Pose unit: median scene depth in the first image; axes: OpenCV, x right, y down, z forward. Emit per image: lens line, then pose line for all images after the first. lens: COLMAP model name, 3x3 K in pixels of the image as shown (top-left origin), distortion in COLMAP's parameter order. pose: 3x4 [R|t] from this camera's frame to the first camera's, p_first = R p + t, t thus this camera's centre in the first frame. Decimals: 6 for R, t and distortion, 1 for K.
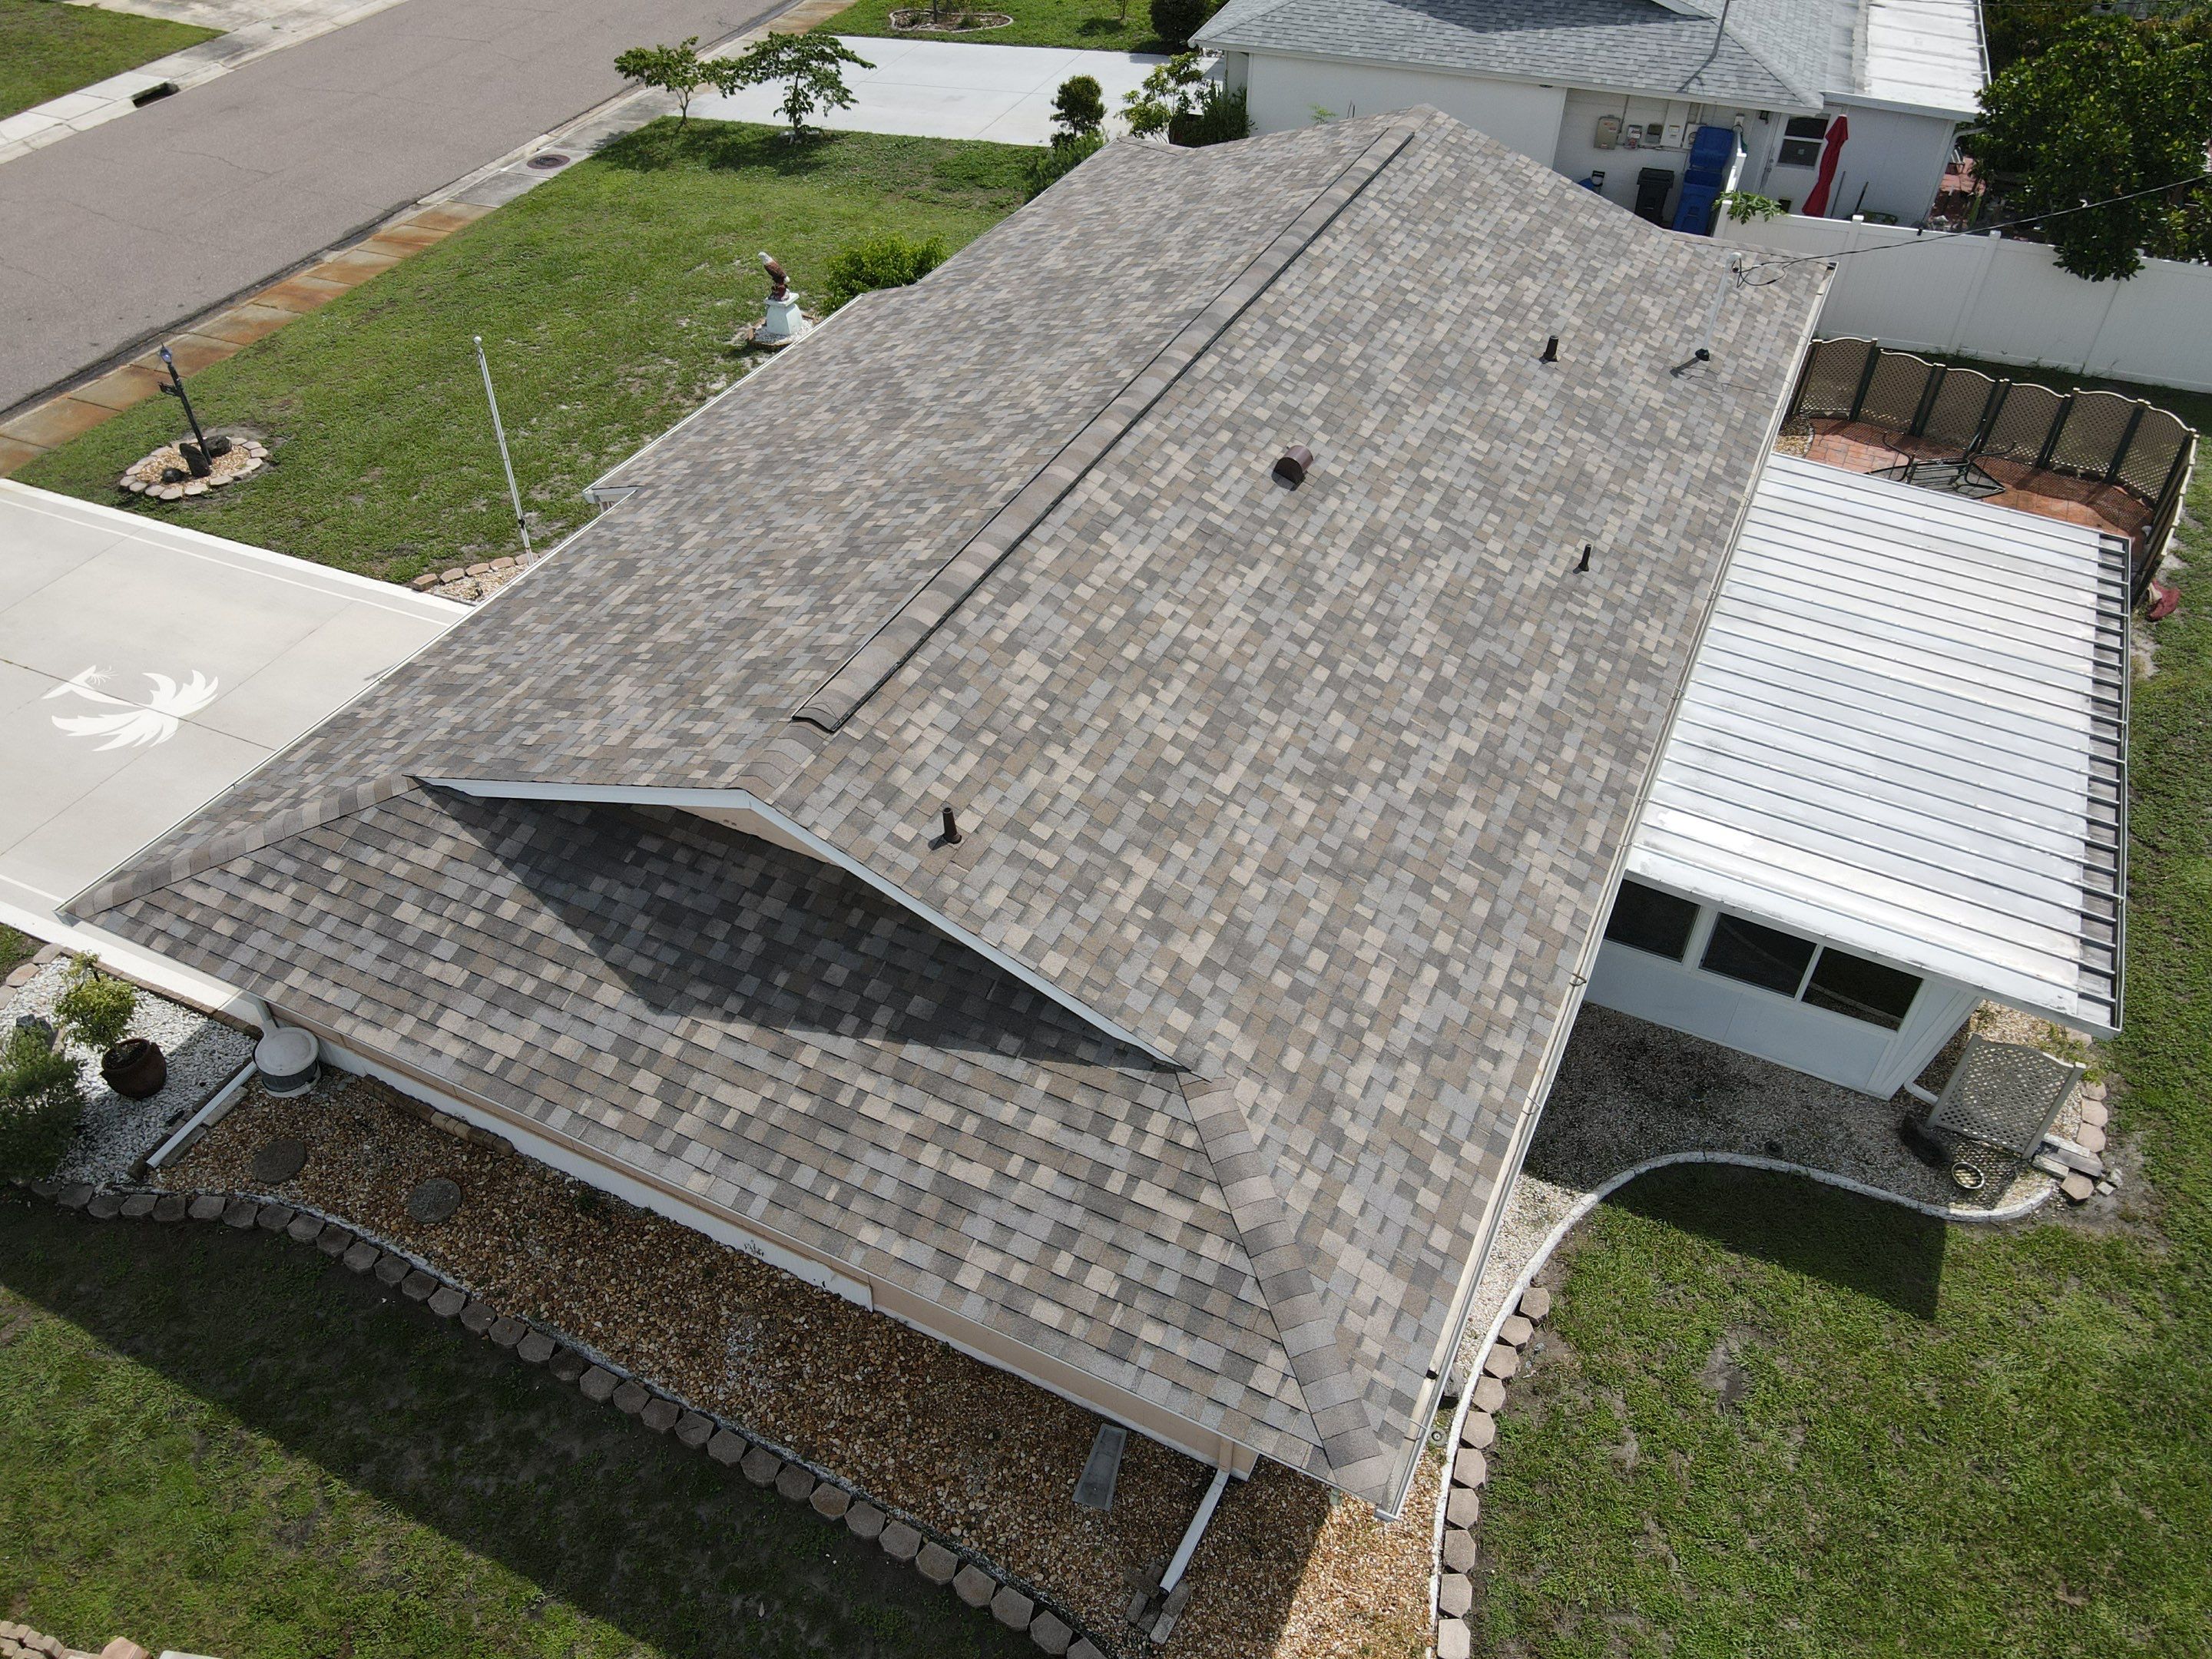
lens RADIAL K [[1623.3, 0, 1086.9], [0, 1623.3, 821.1], [0, 0, 1]] dist [-0.004150, 0.026970]
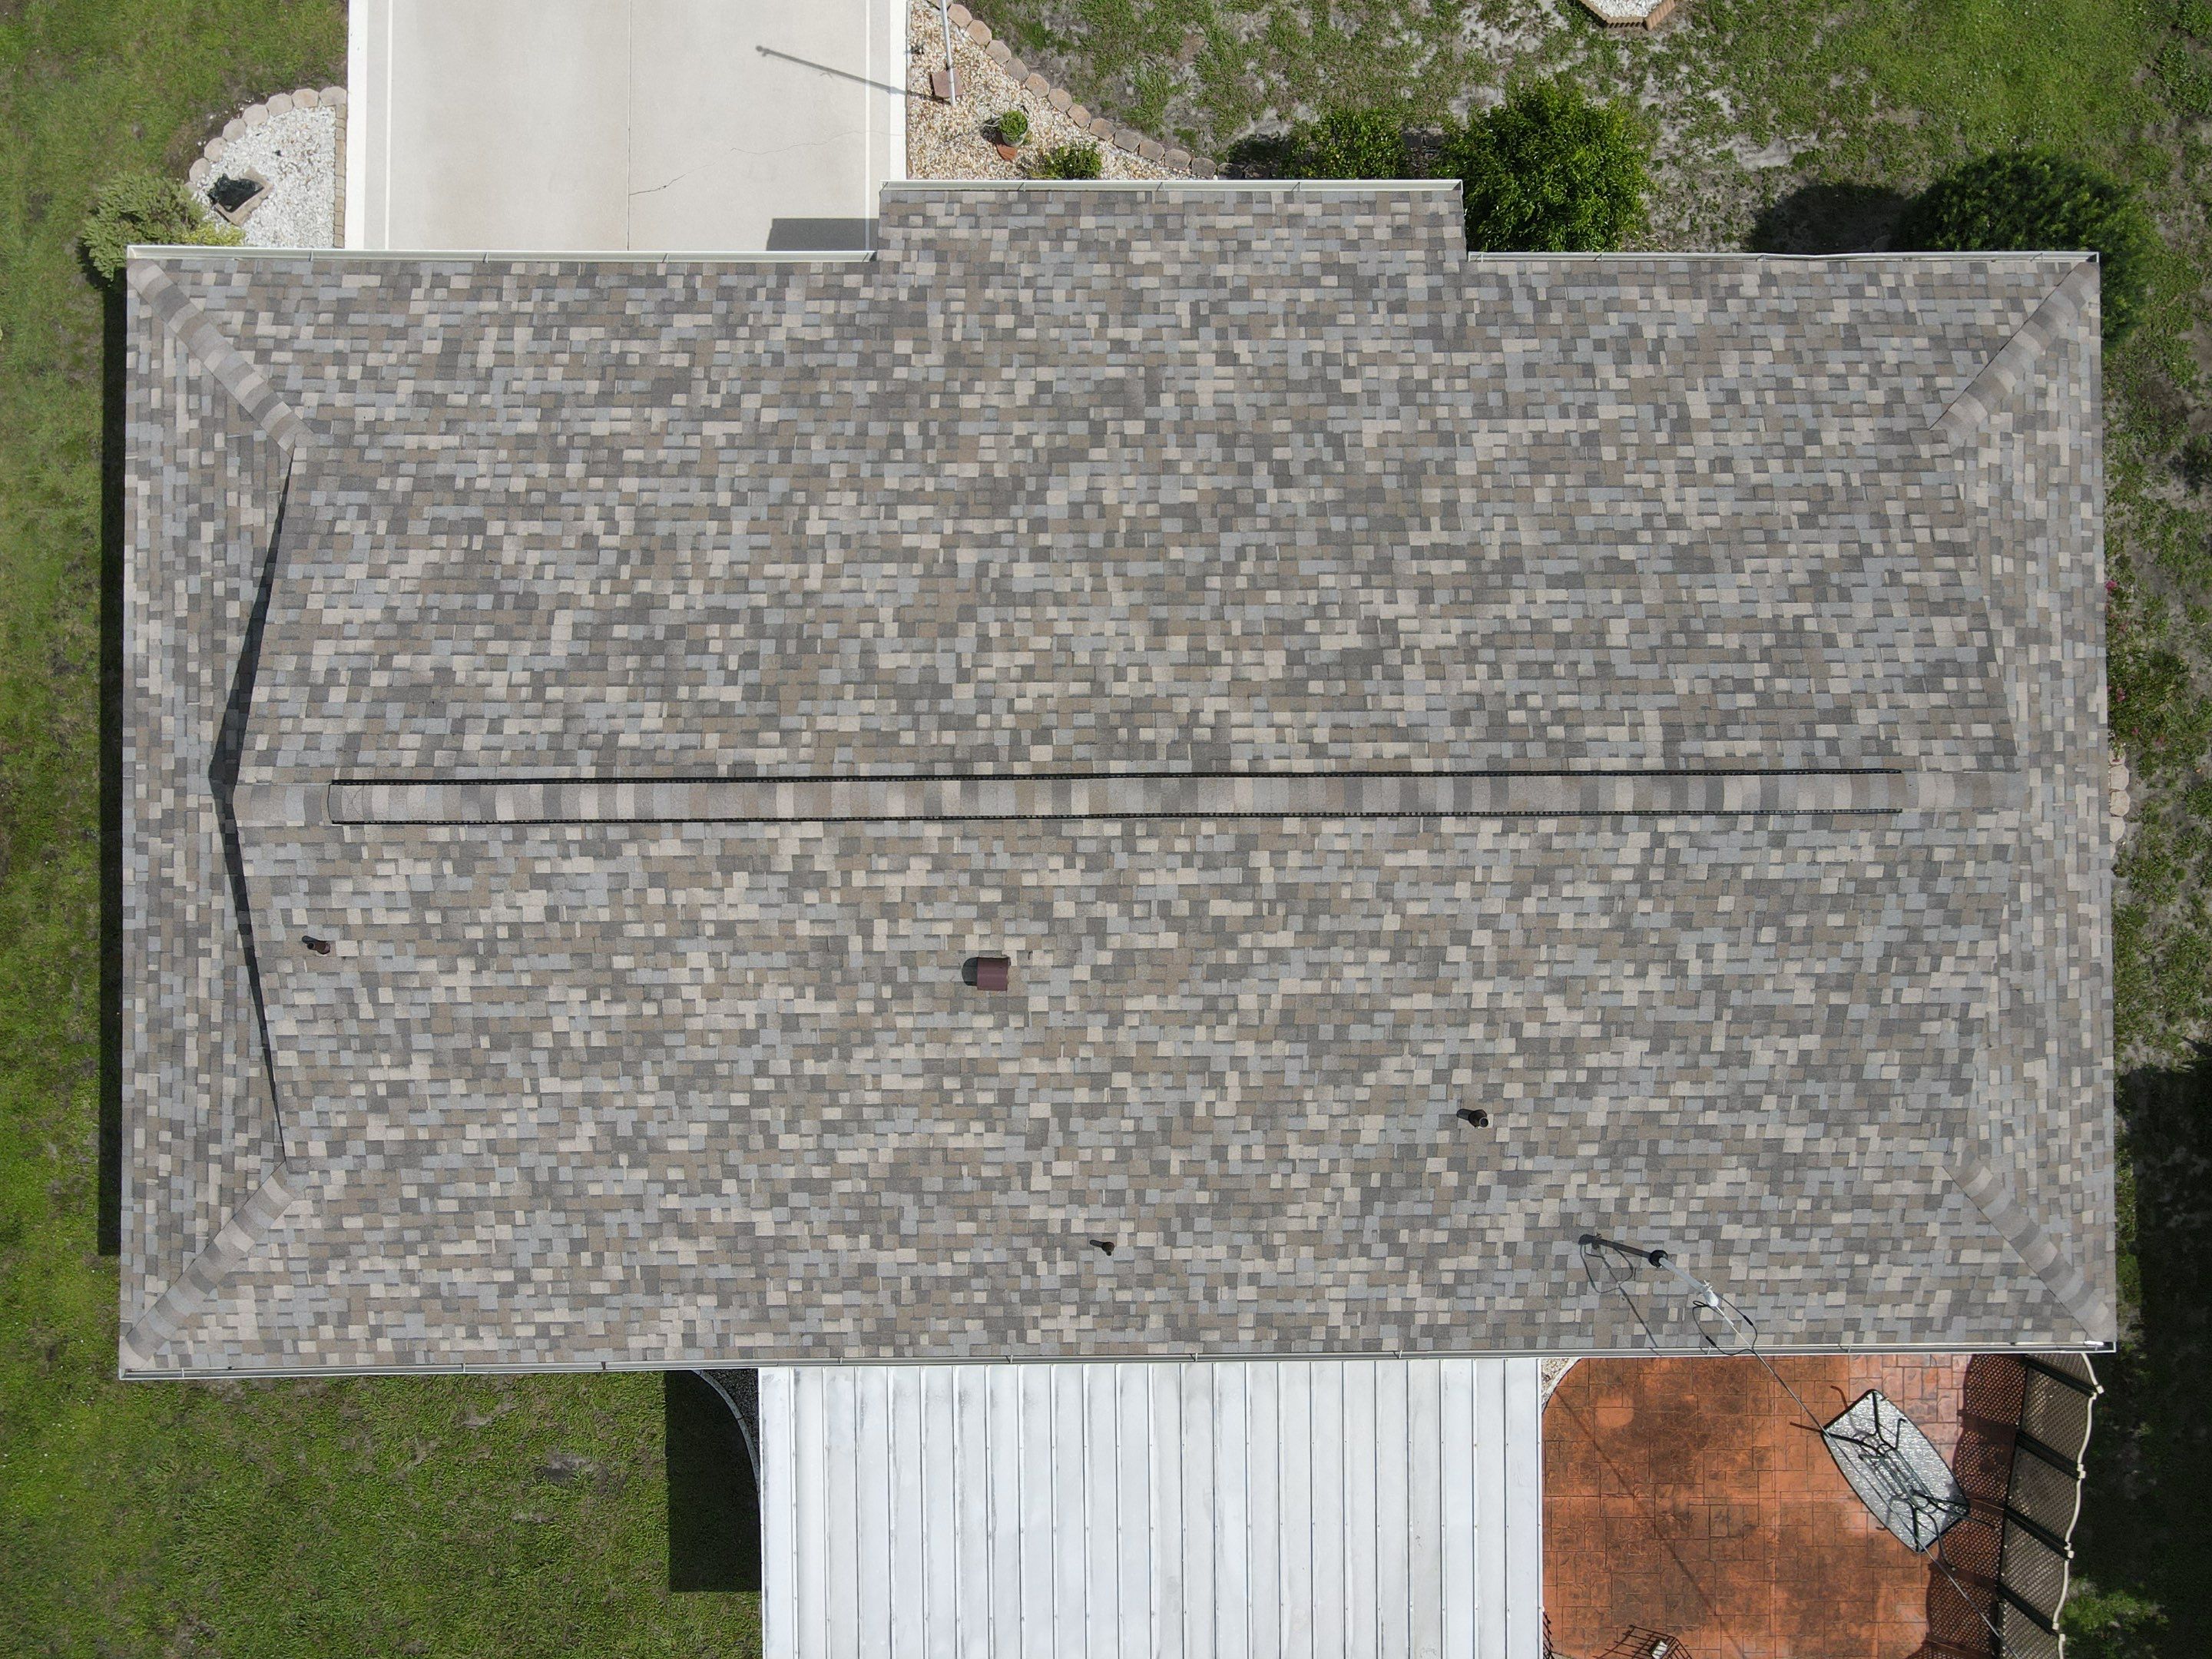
lens RADIAL K [[1623.3, 0, 1081.9], [0, 1623.3, 824.8], [0, 0, 1]] dist [-0.004150, 0.026970]
pose [[0.444725, 0.895621, -0.009103, 0.089356], [-0.606031, 0.308380, 0.733231, -1.086634], [0.659505, -0.320569, 0.679918, 0.457905]]
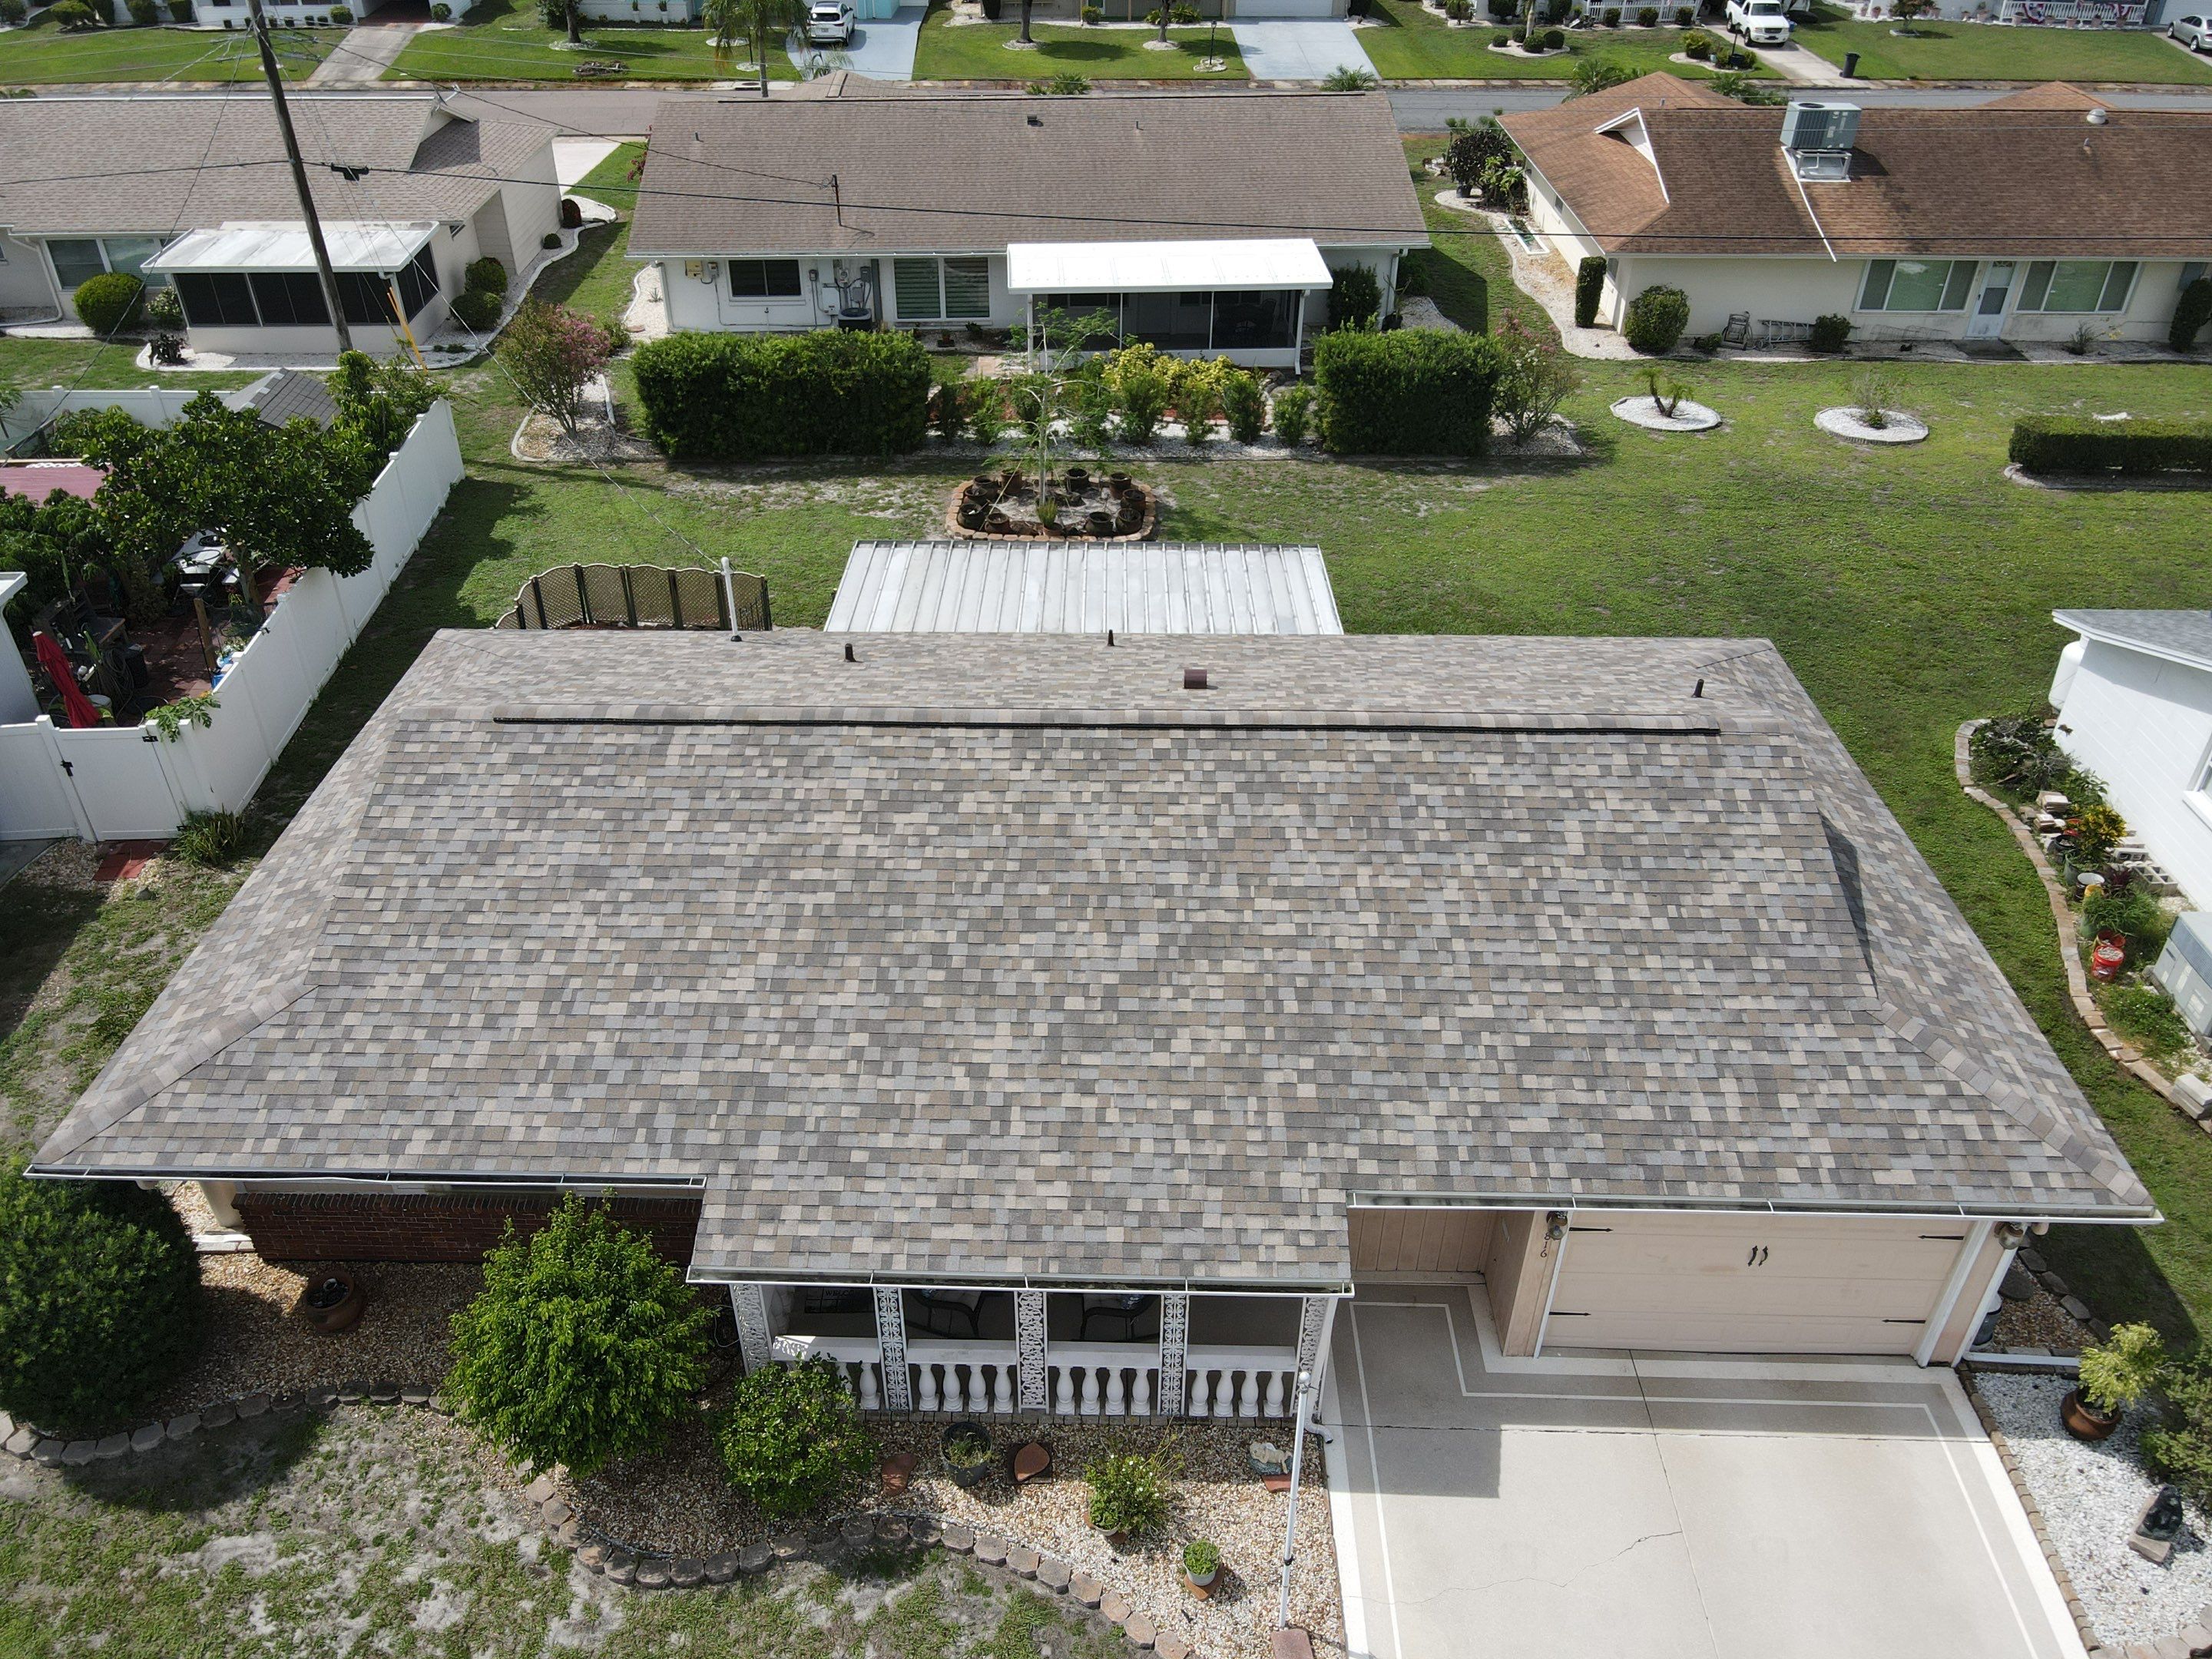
lens RADIAL K [[1623.3, 0, 1068.9], [0, 1623.3, 811.0], [0, 0, 1]] dist [-0.004150, 0.026970]
pose [[-0.411286, -0.510550, 0.755105, -0.961566], [0.608322, 0.463190, 0.644514, -1.189539], [-0.678814, 0.724427, 0.120075, 1.097576]]
